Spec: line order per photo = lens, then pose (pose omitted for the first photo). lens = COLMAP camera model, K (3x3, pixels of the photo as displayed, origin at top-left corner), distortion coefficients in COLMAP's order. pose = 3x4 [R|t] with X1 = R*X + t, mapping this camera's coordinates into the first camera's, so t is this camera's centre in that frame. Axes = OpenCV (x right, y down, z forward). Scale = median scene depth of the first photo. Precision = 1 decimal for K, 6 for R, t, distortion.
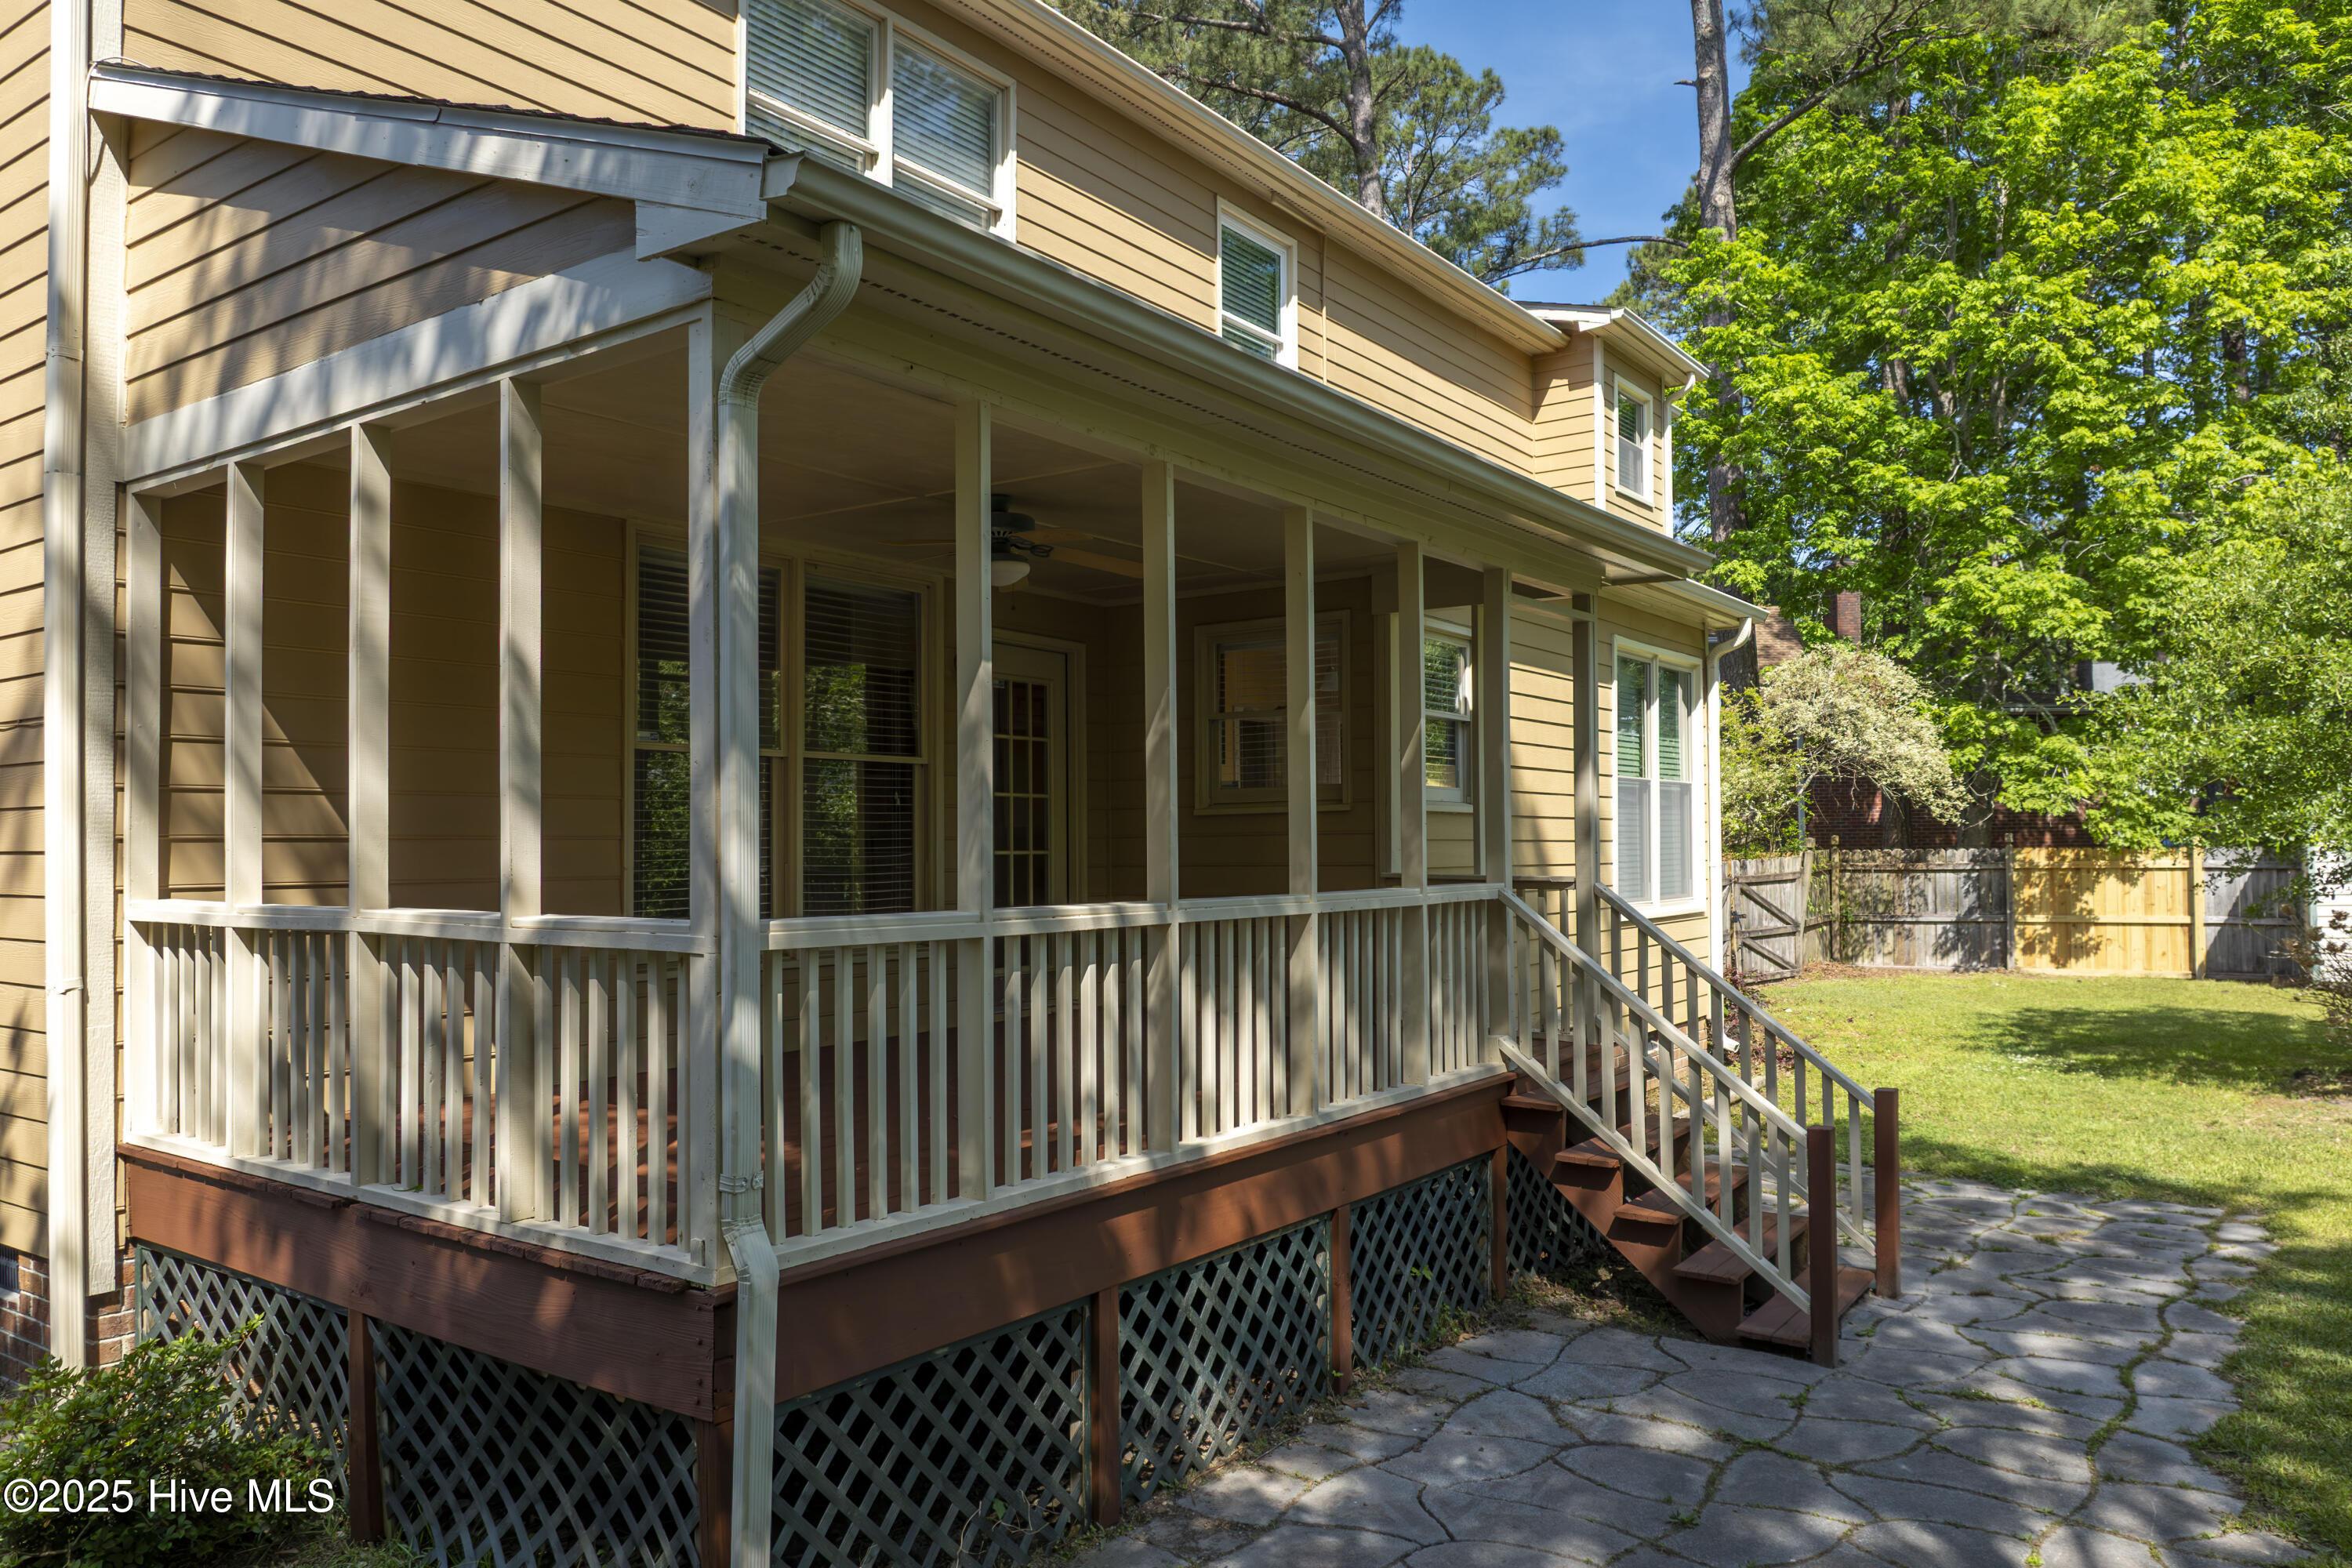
lens RADIAL K [[1654.4, 0, 1174.2], [0, 1654.4, 816.9], [0, 0, 1]] dist [-0.046202, 0.025827]
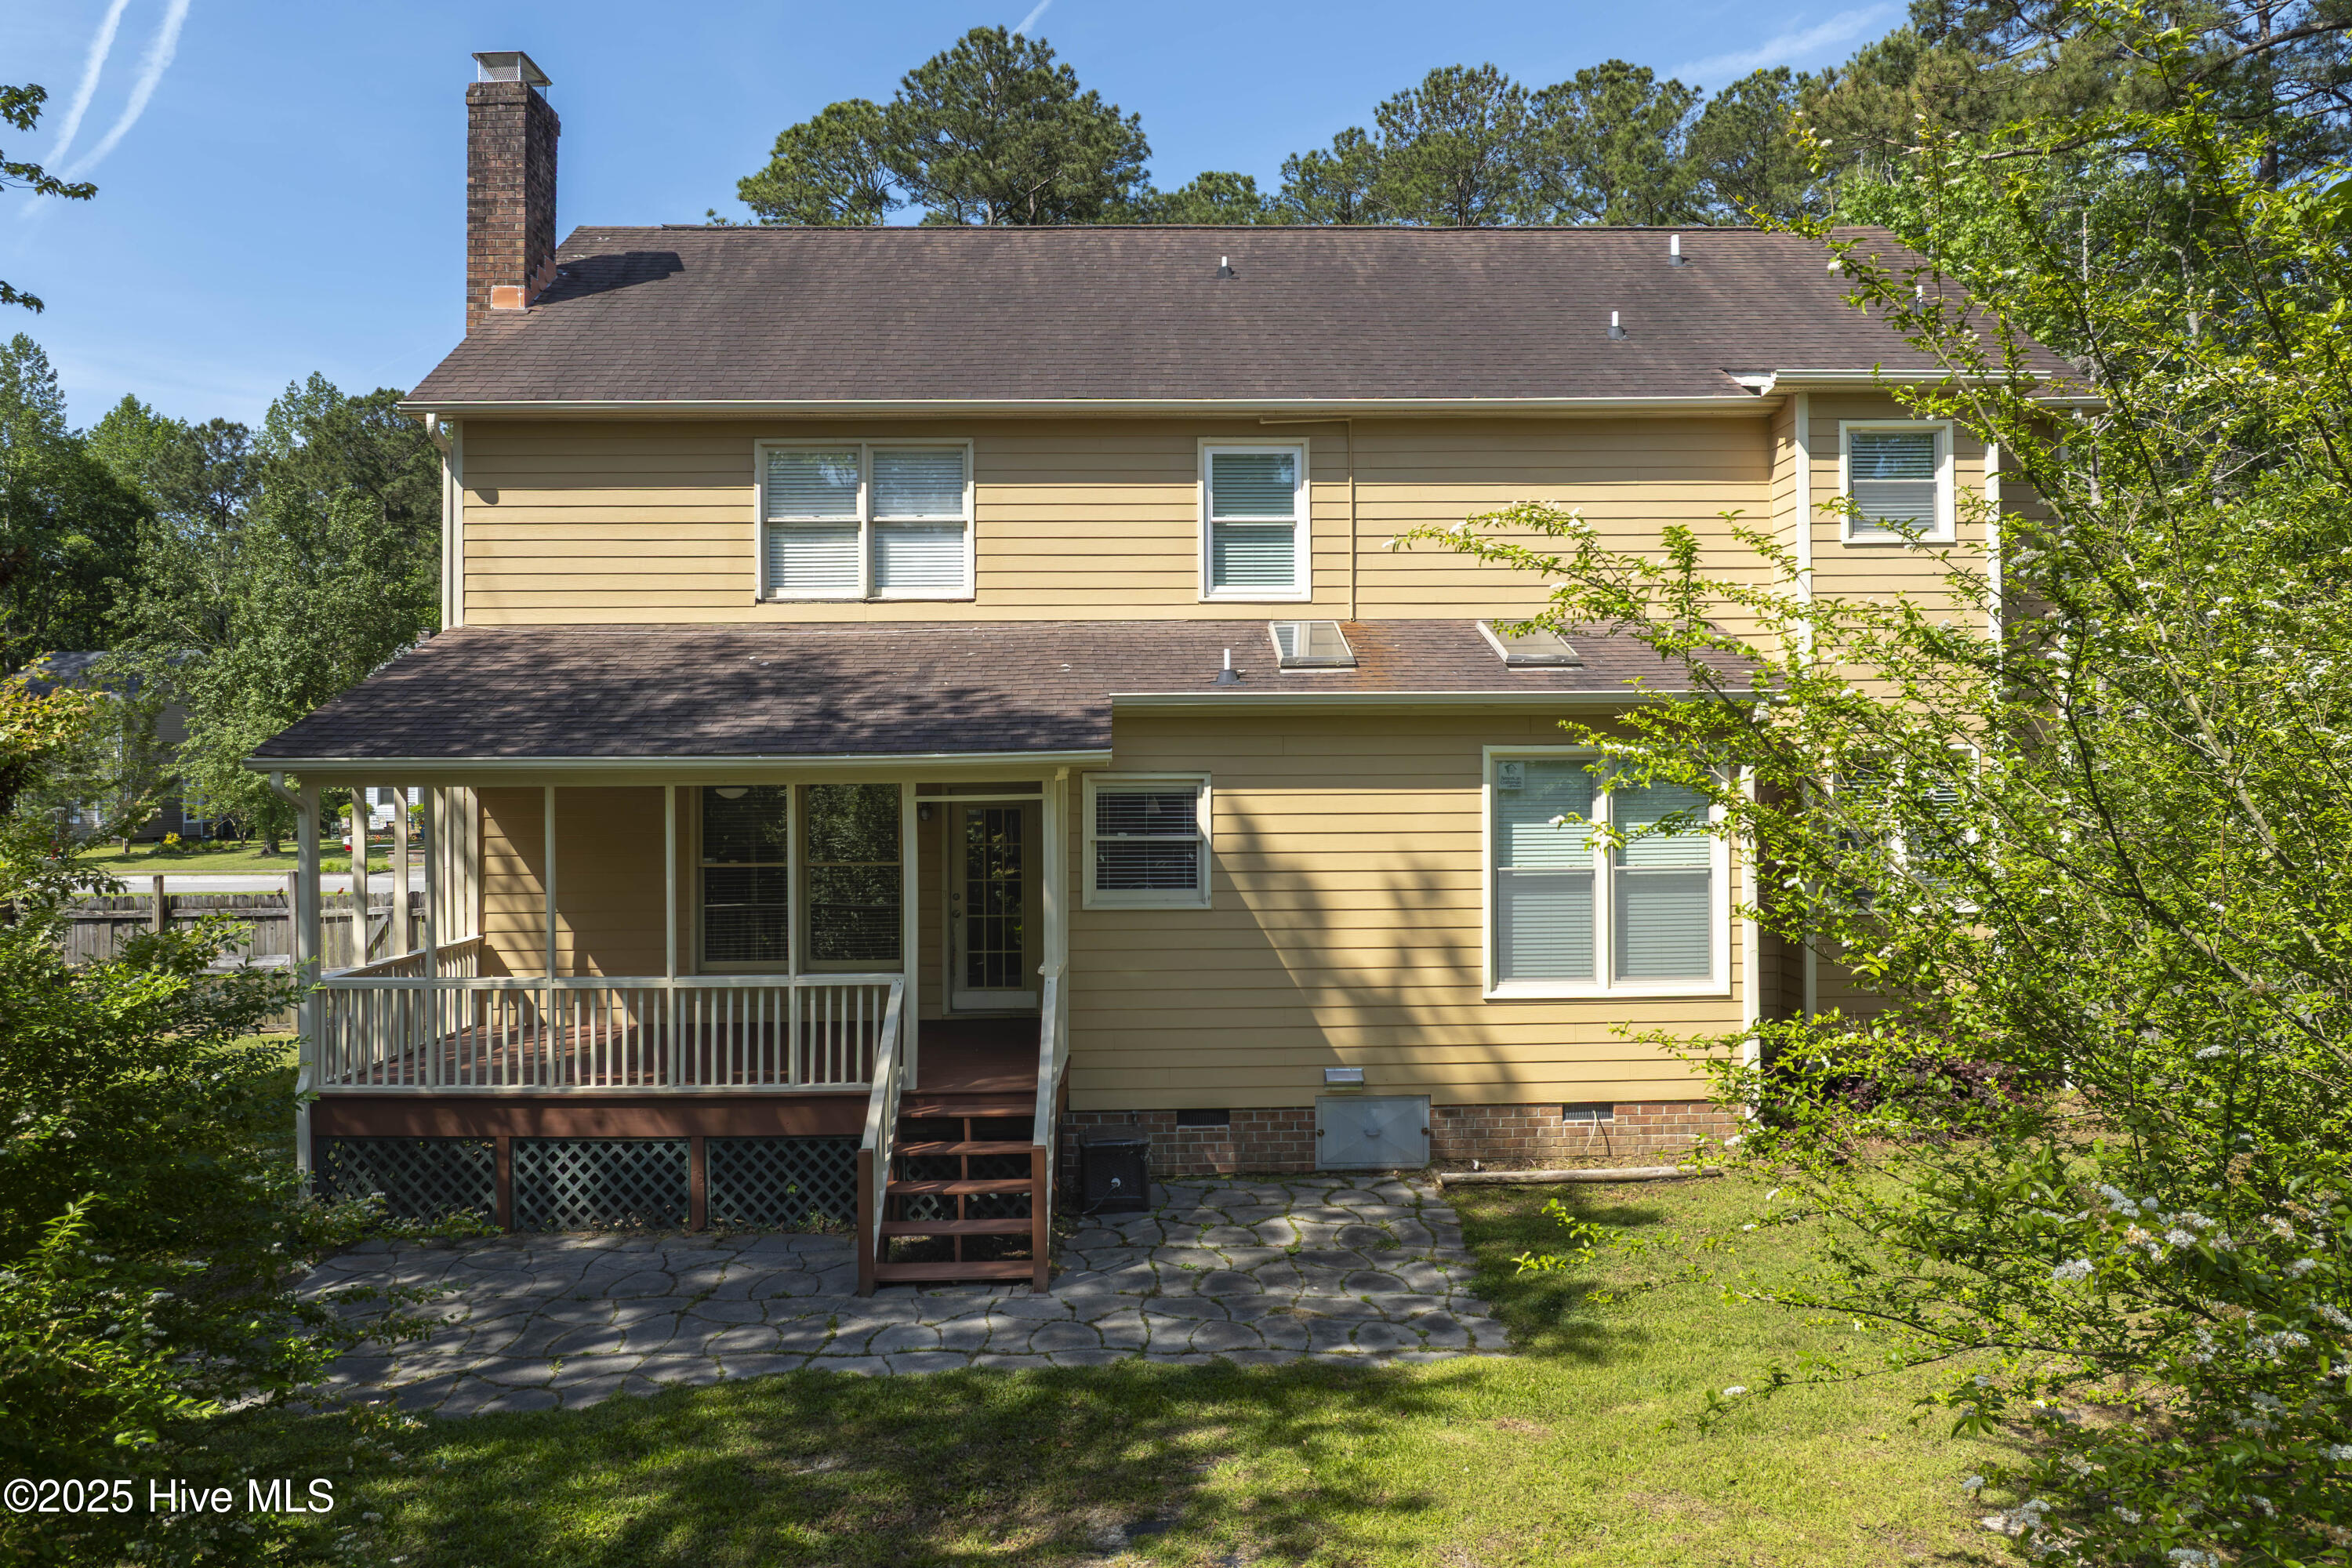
lens RADIAL K [[1663.6, 0, 1176.0], [0, 1663.6, 784.0], [0, 0, 1]] dist [-0.025867, -0.004265]
pose [[0.607061, 0.006892, -0.794625, 0.395247], [0.017380, 0.999608, 0.021947, -0.042611], [0.794465, -0.027134, 0.606703, 0.051282]]
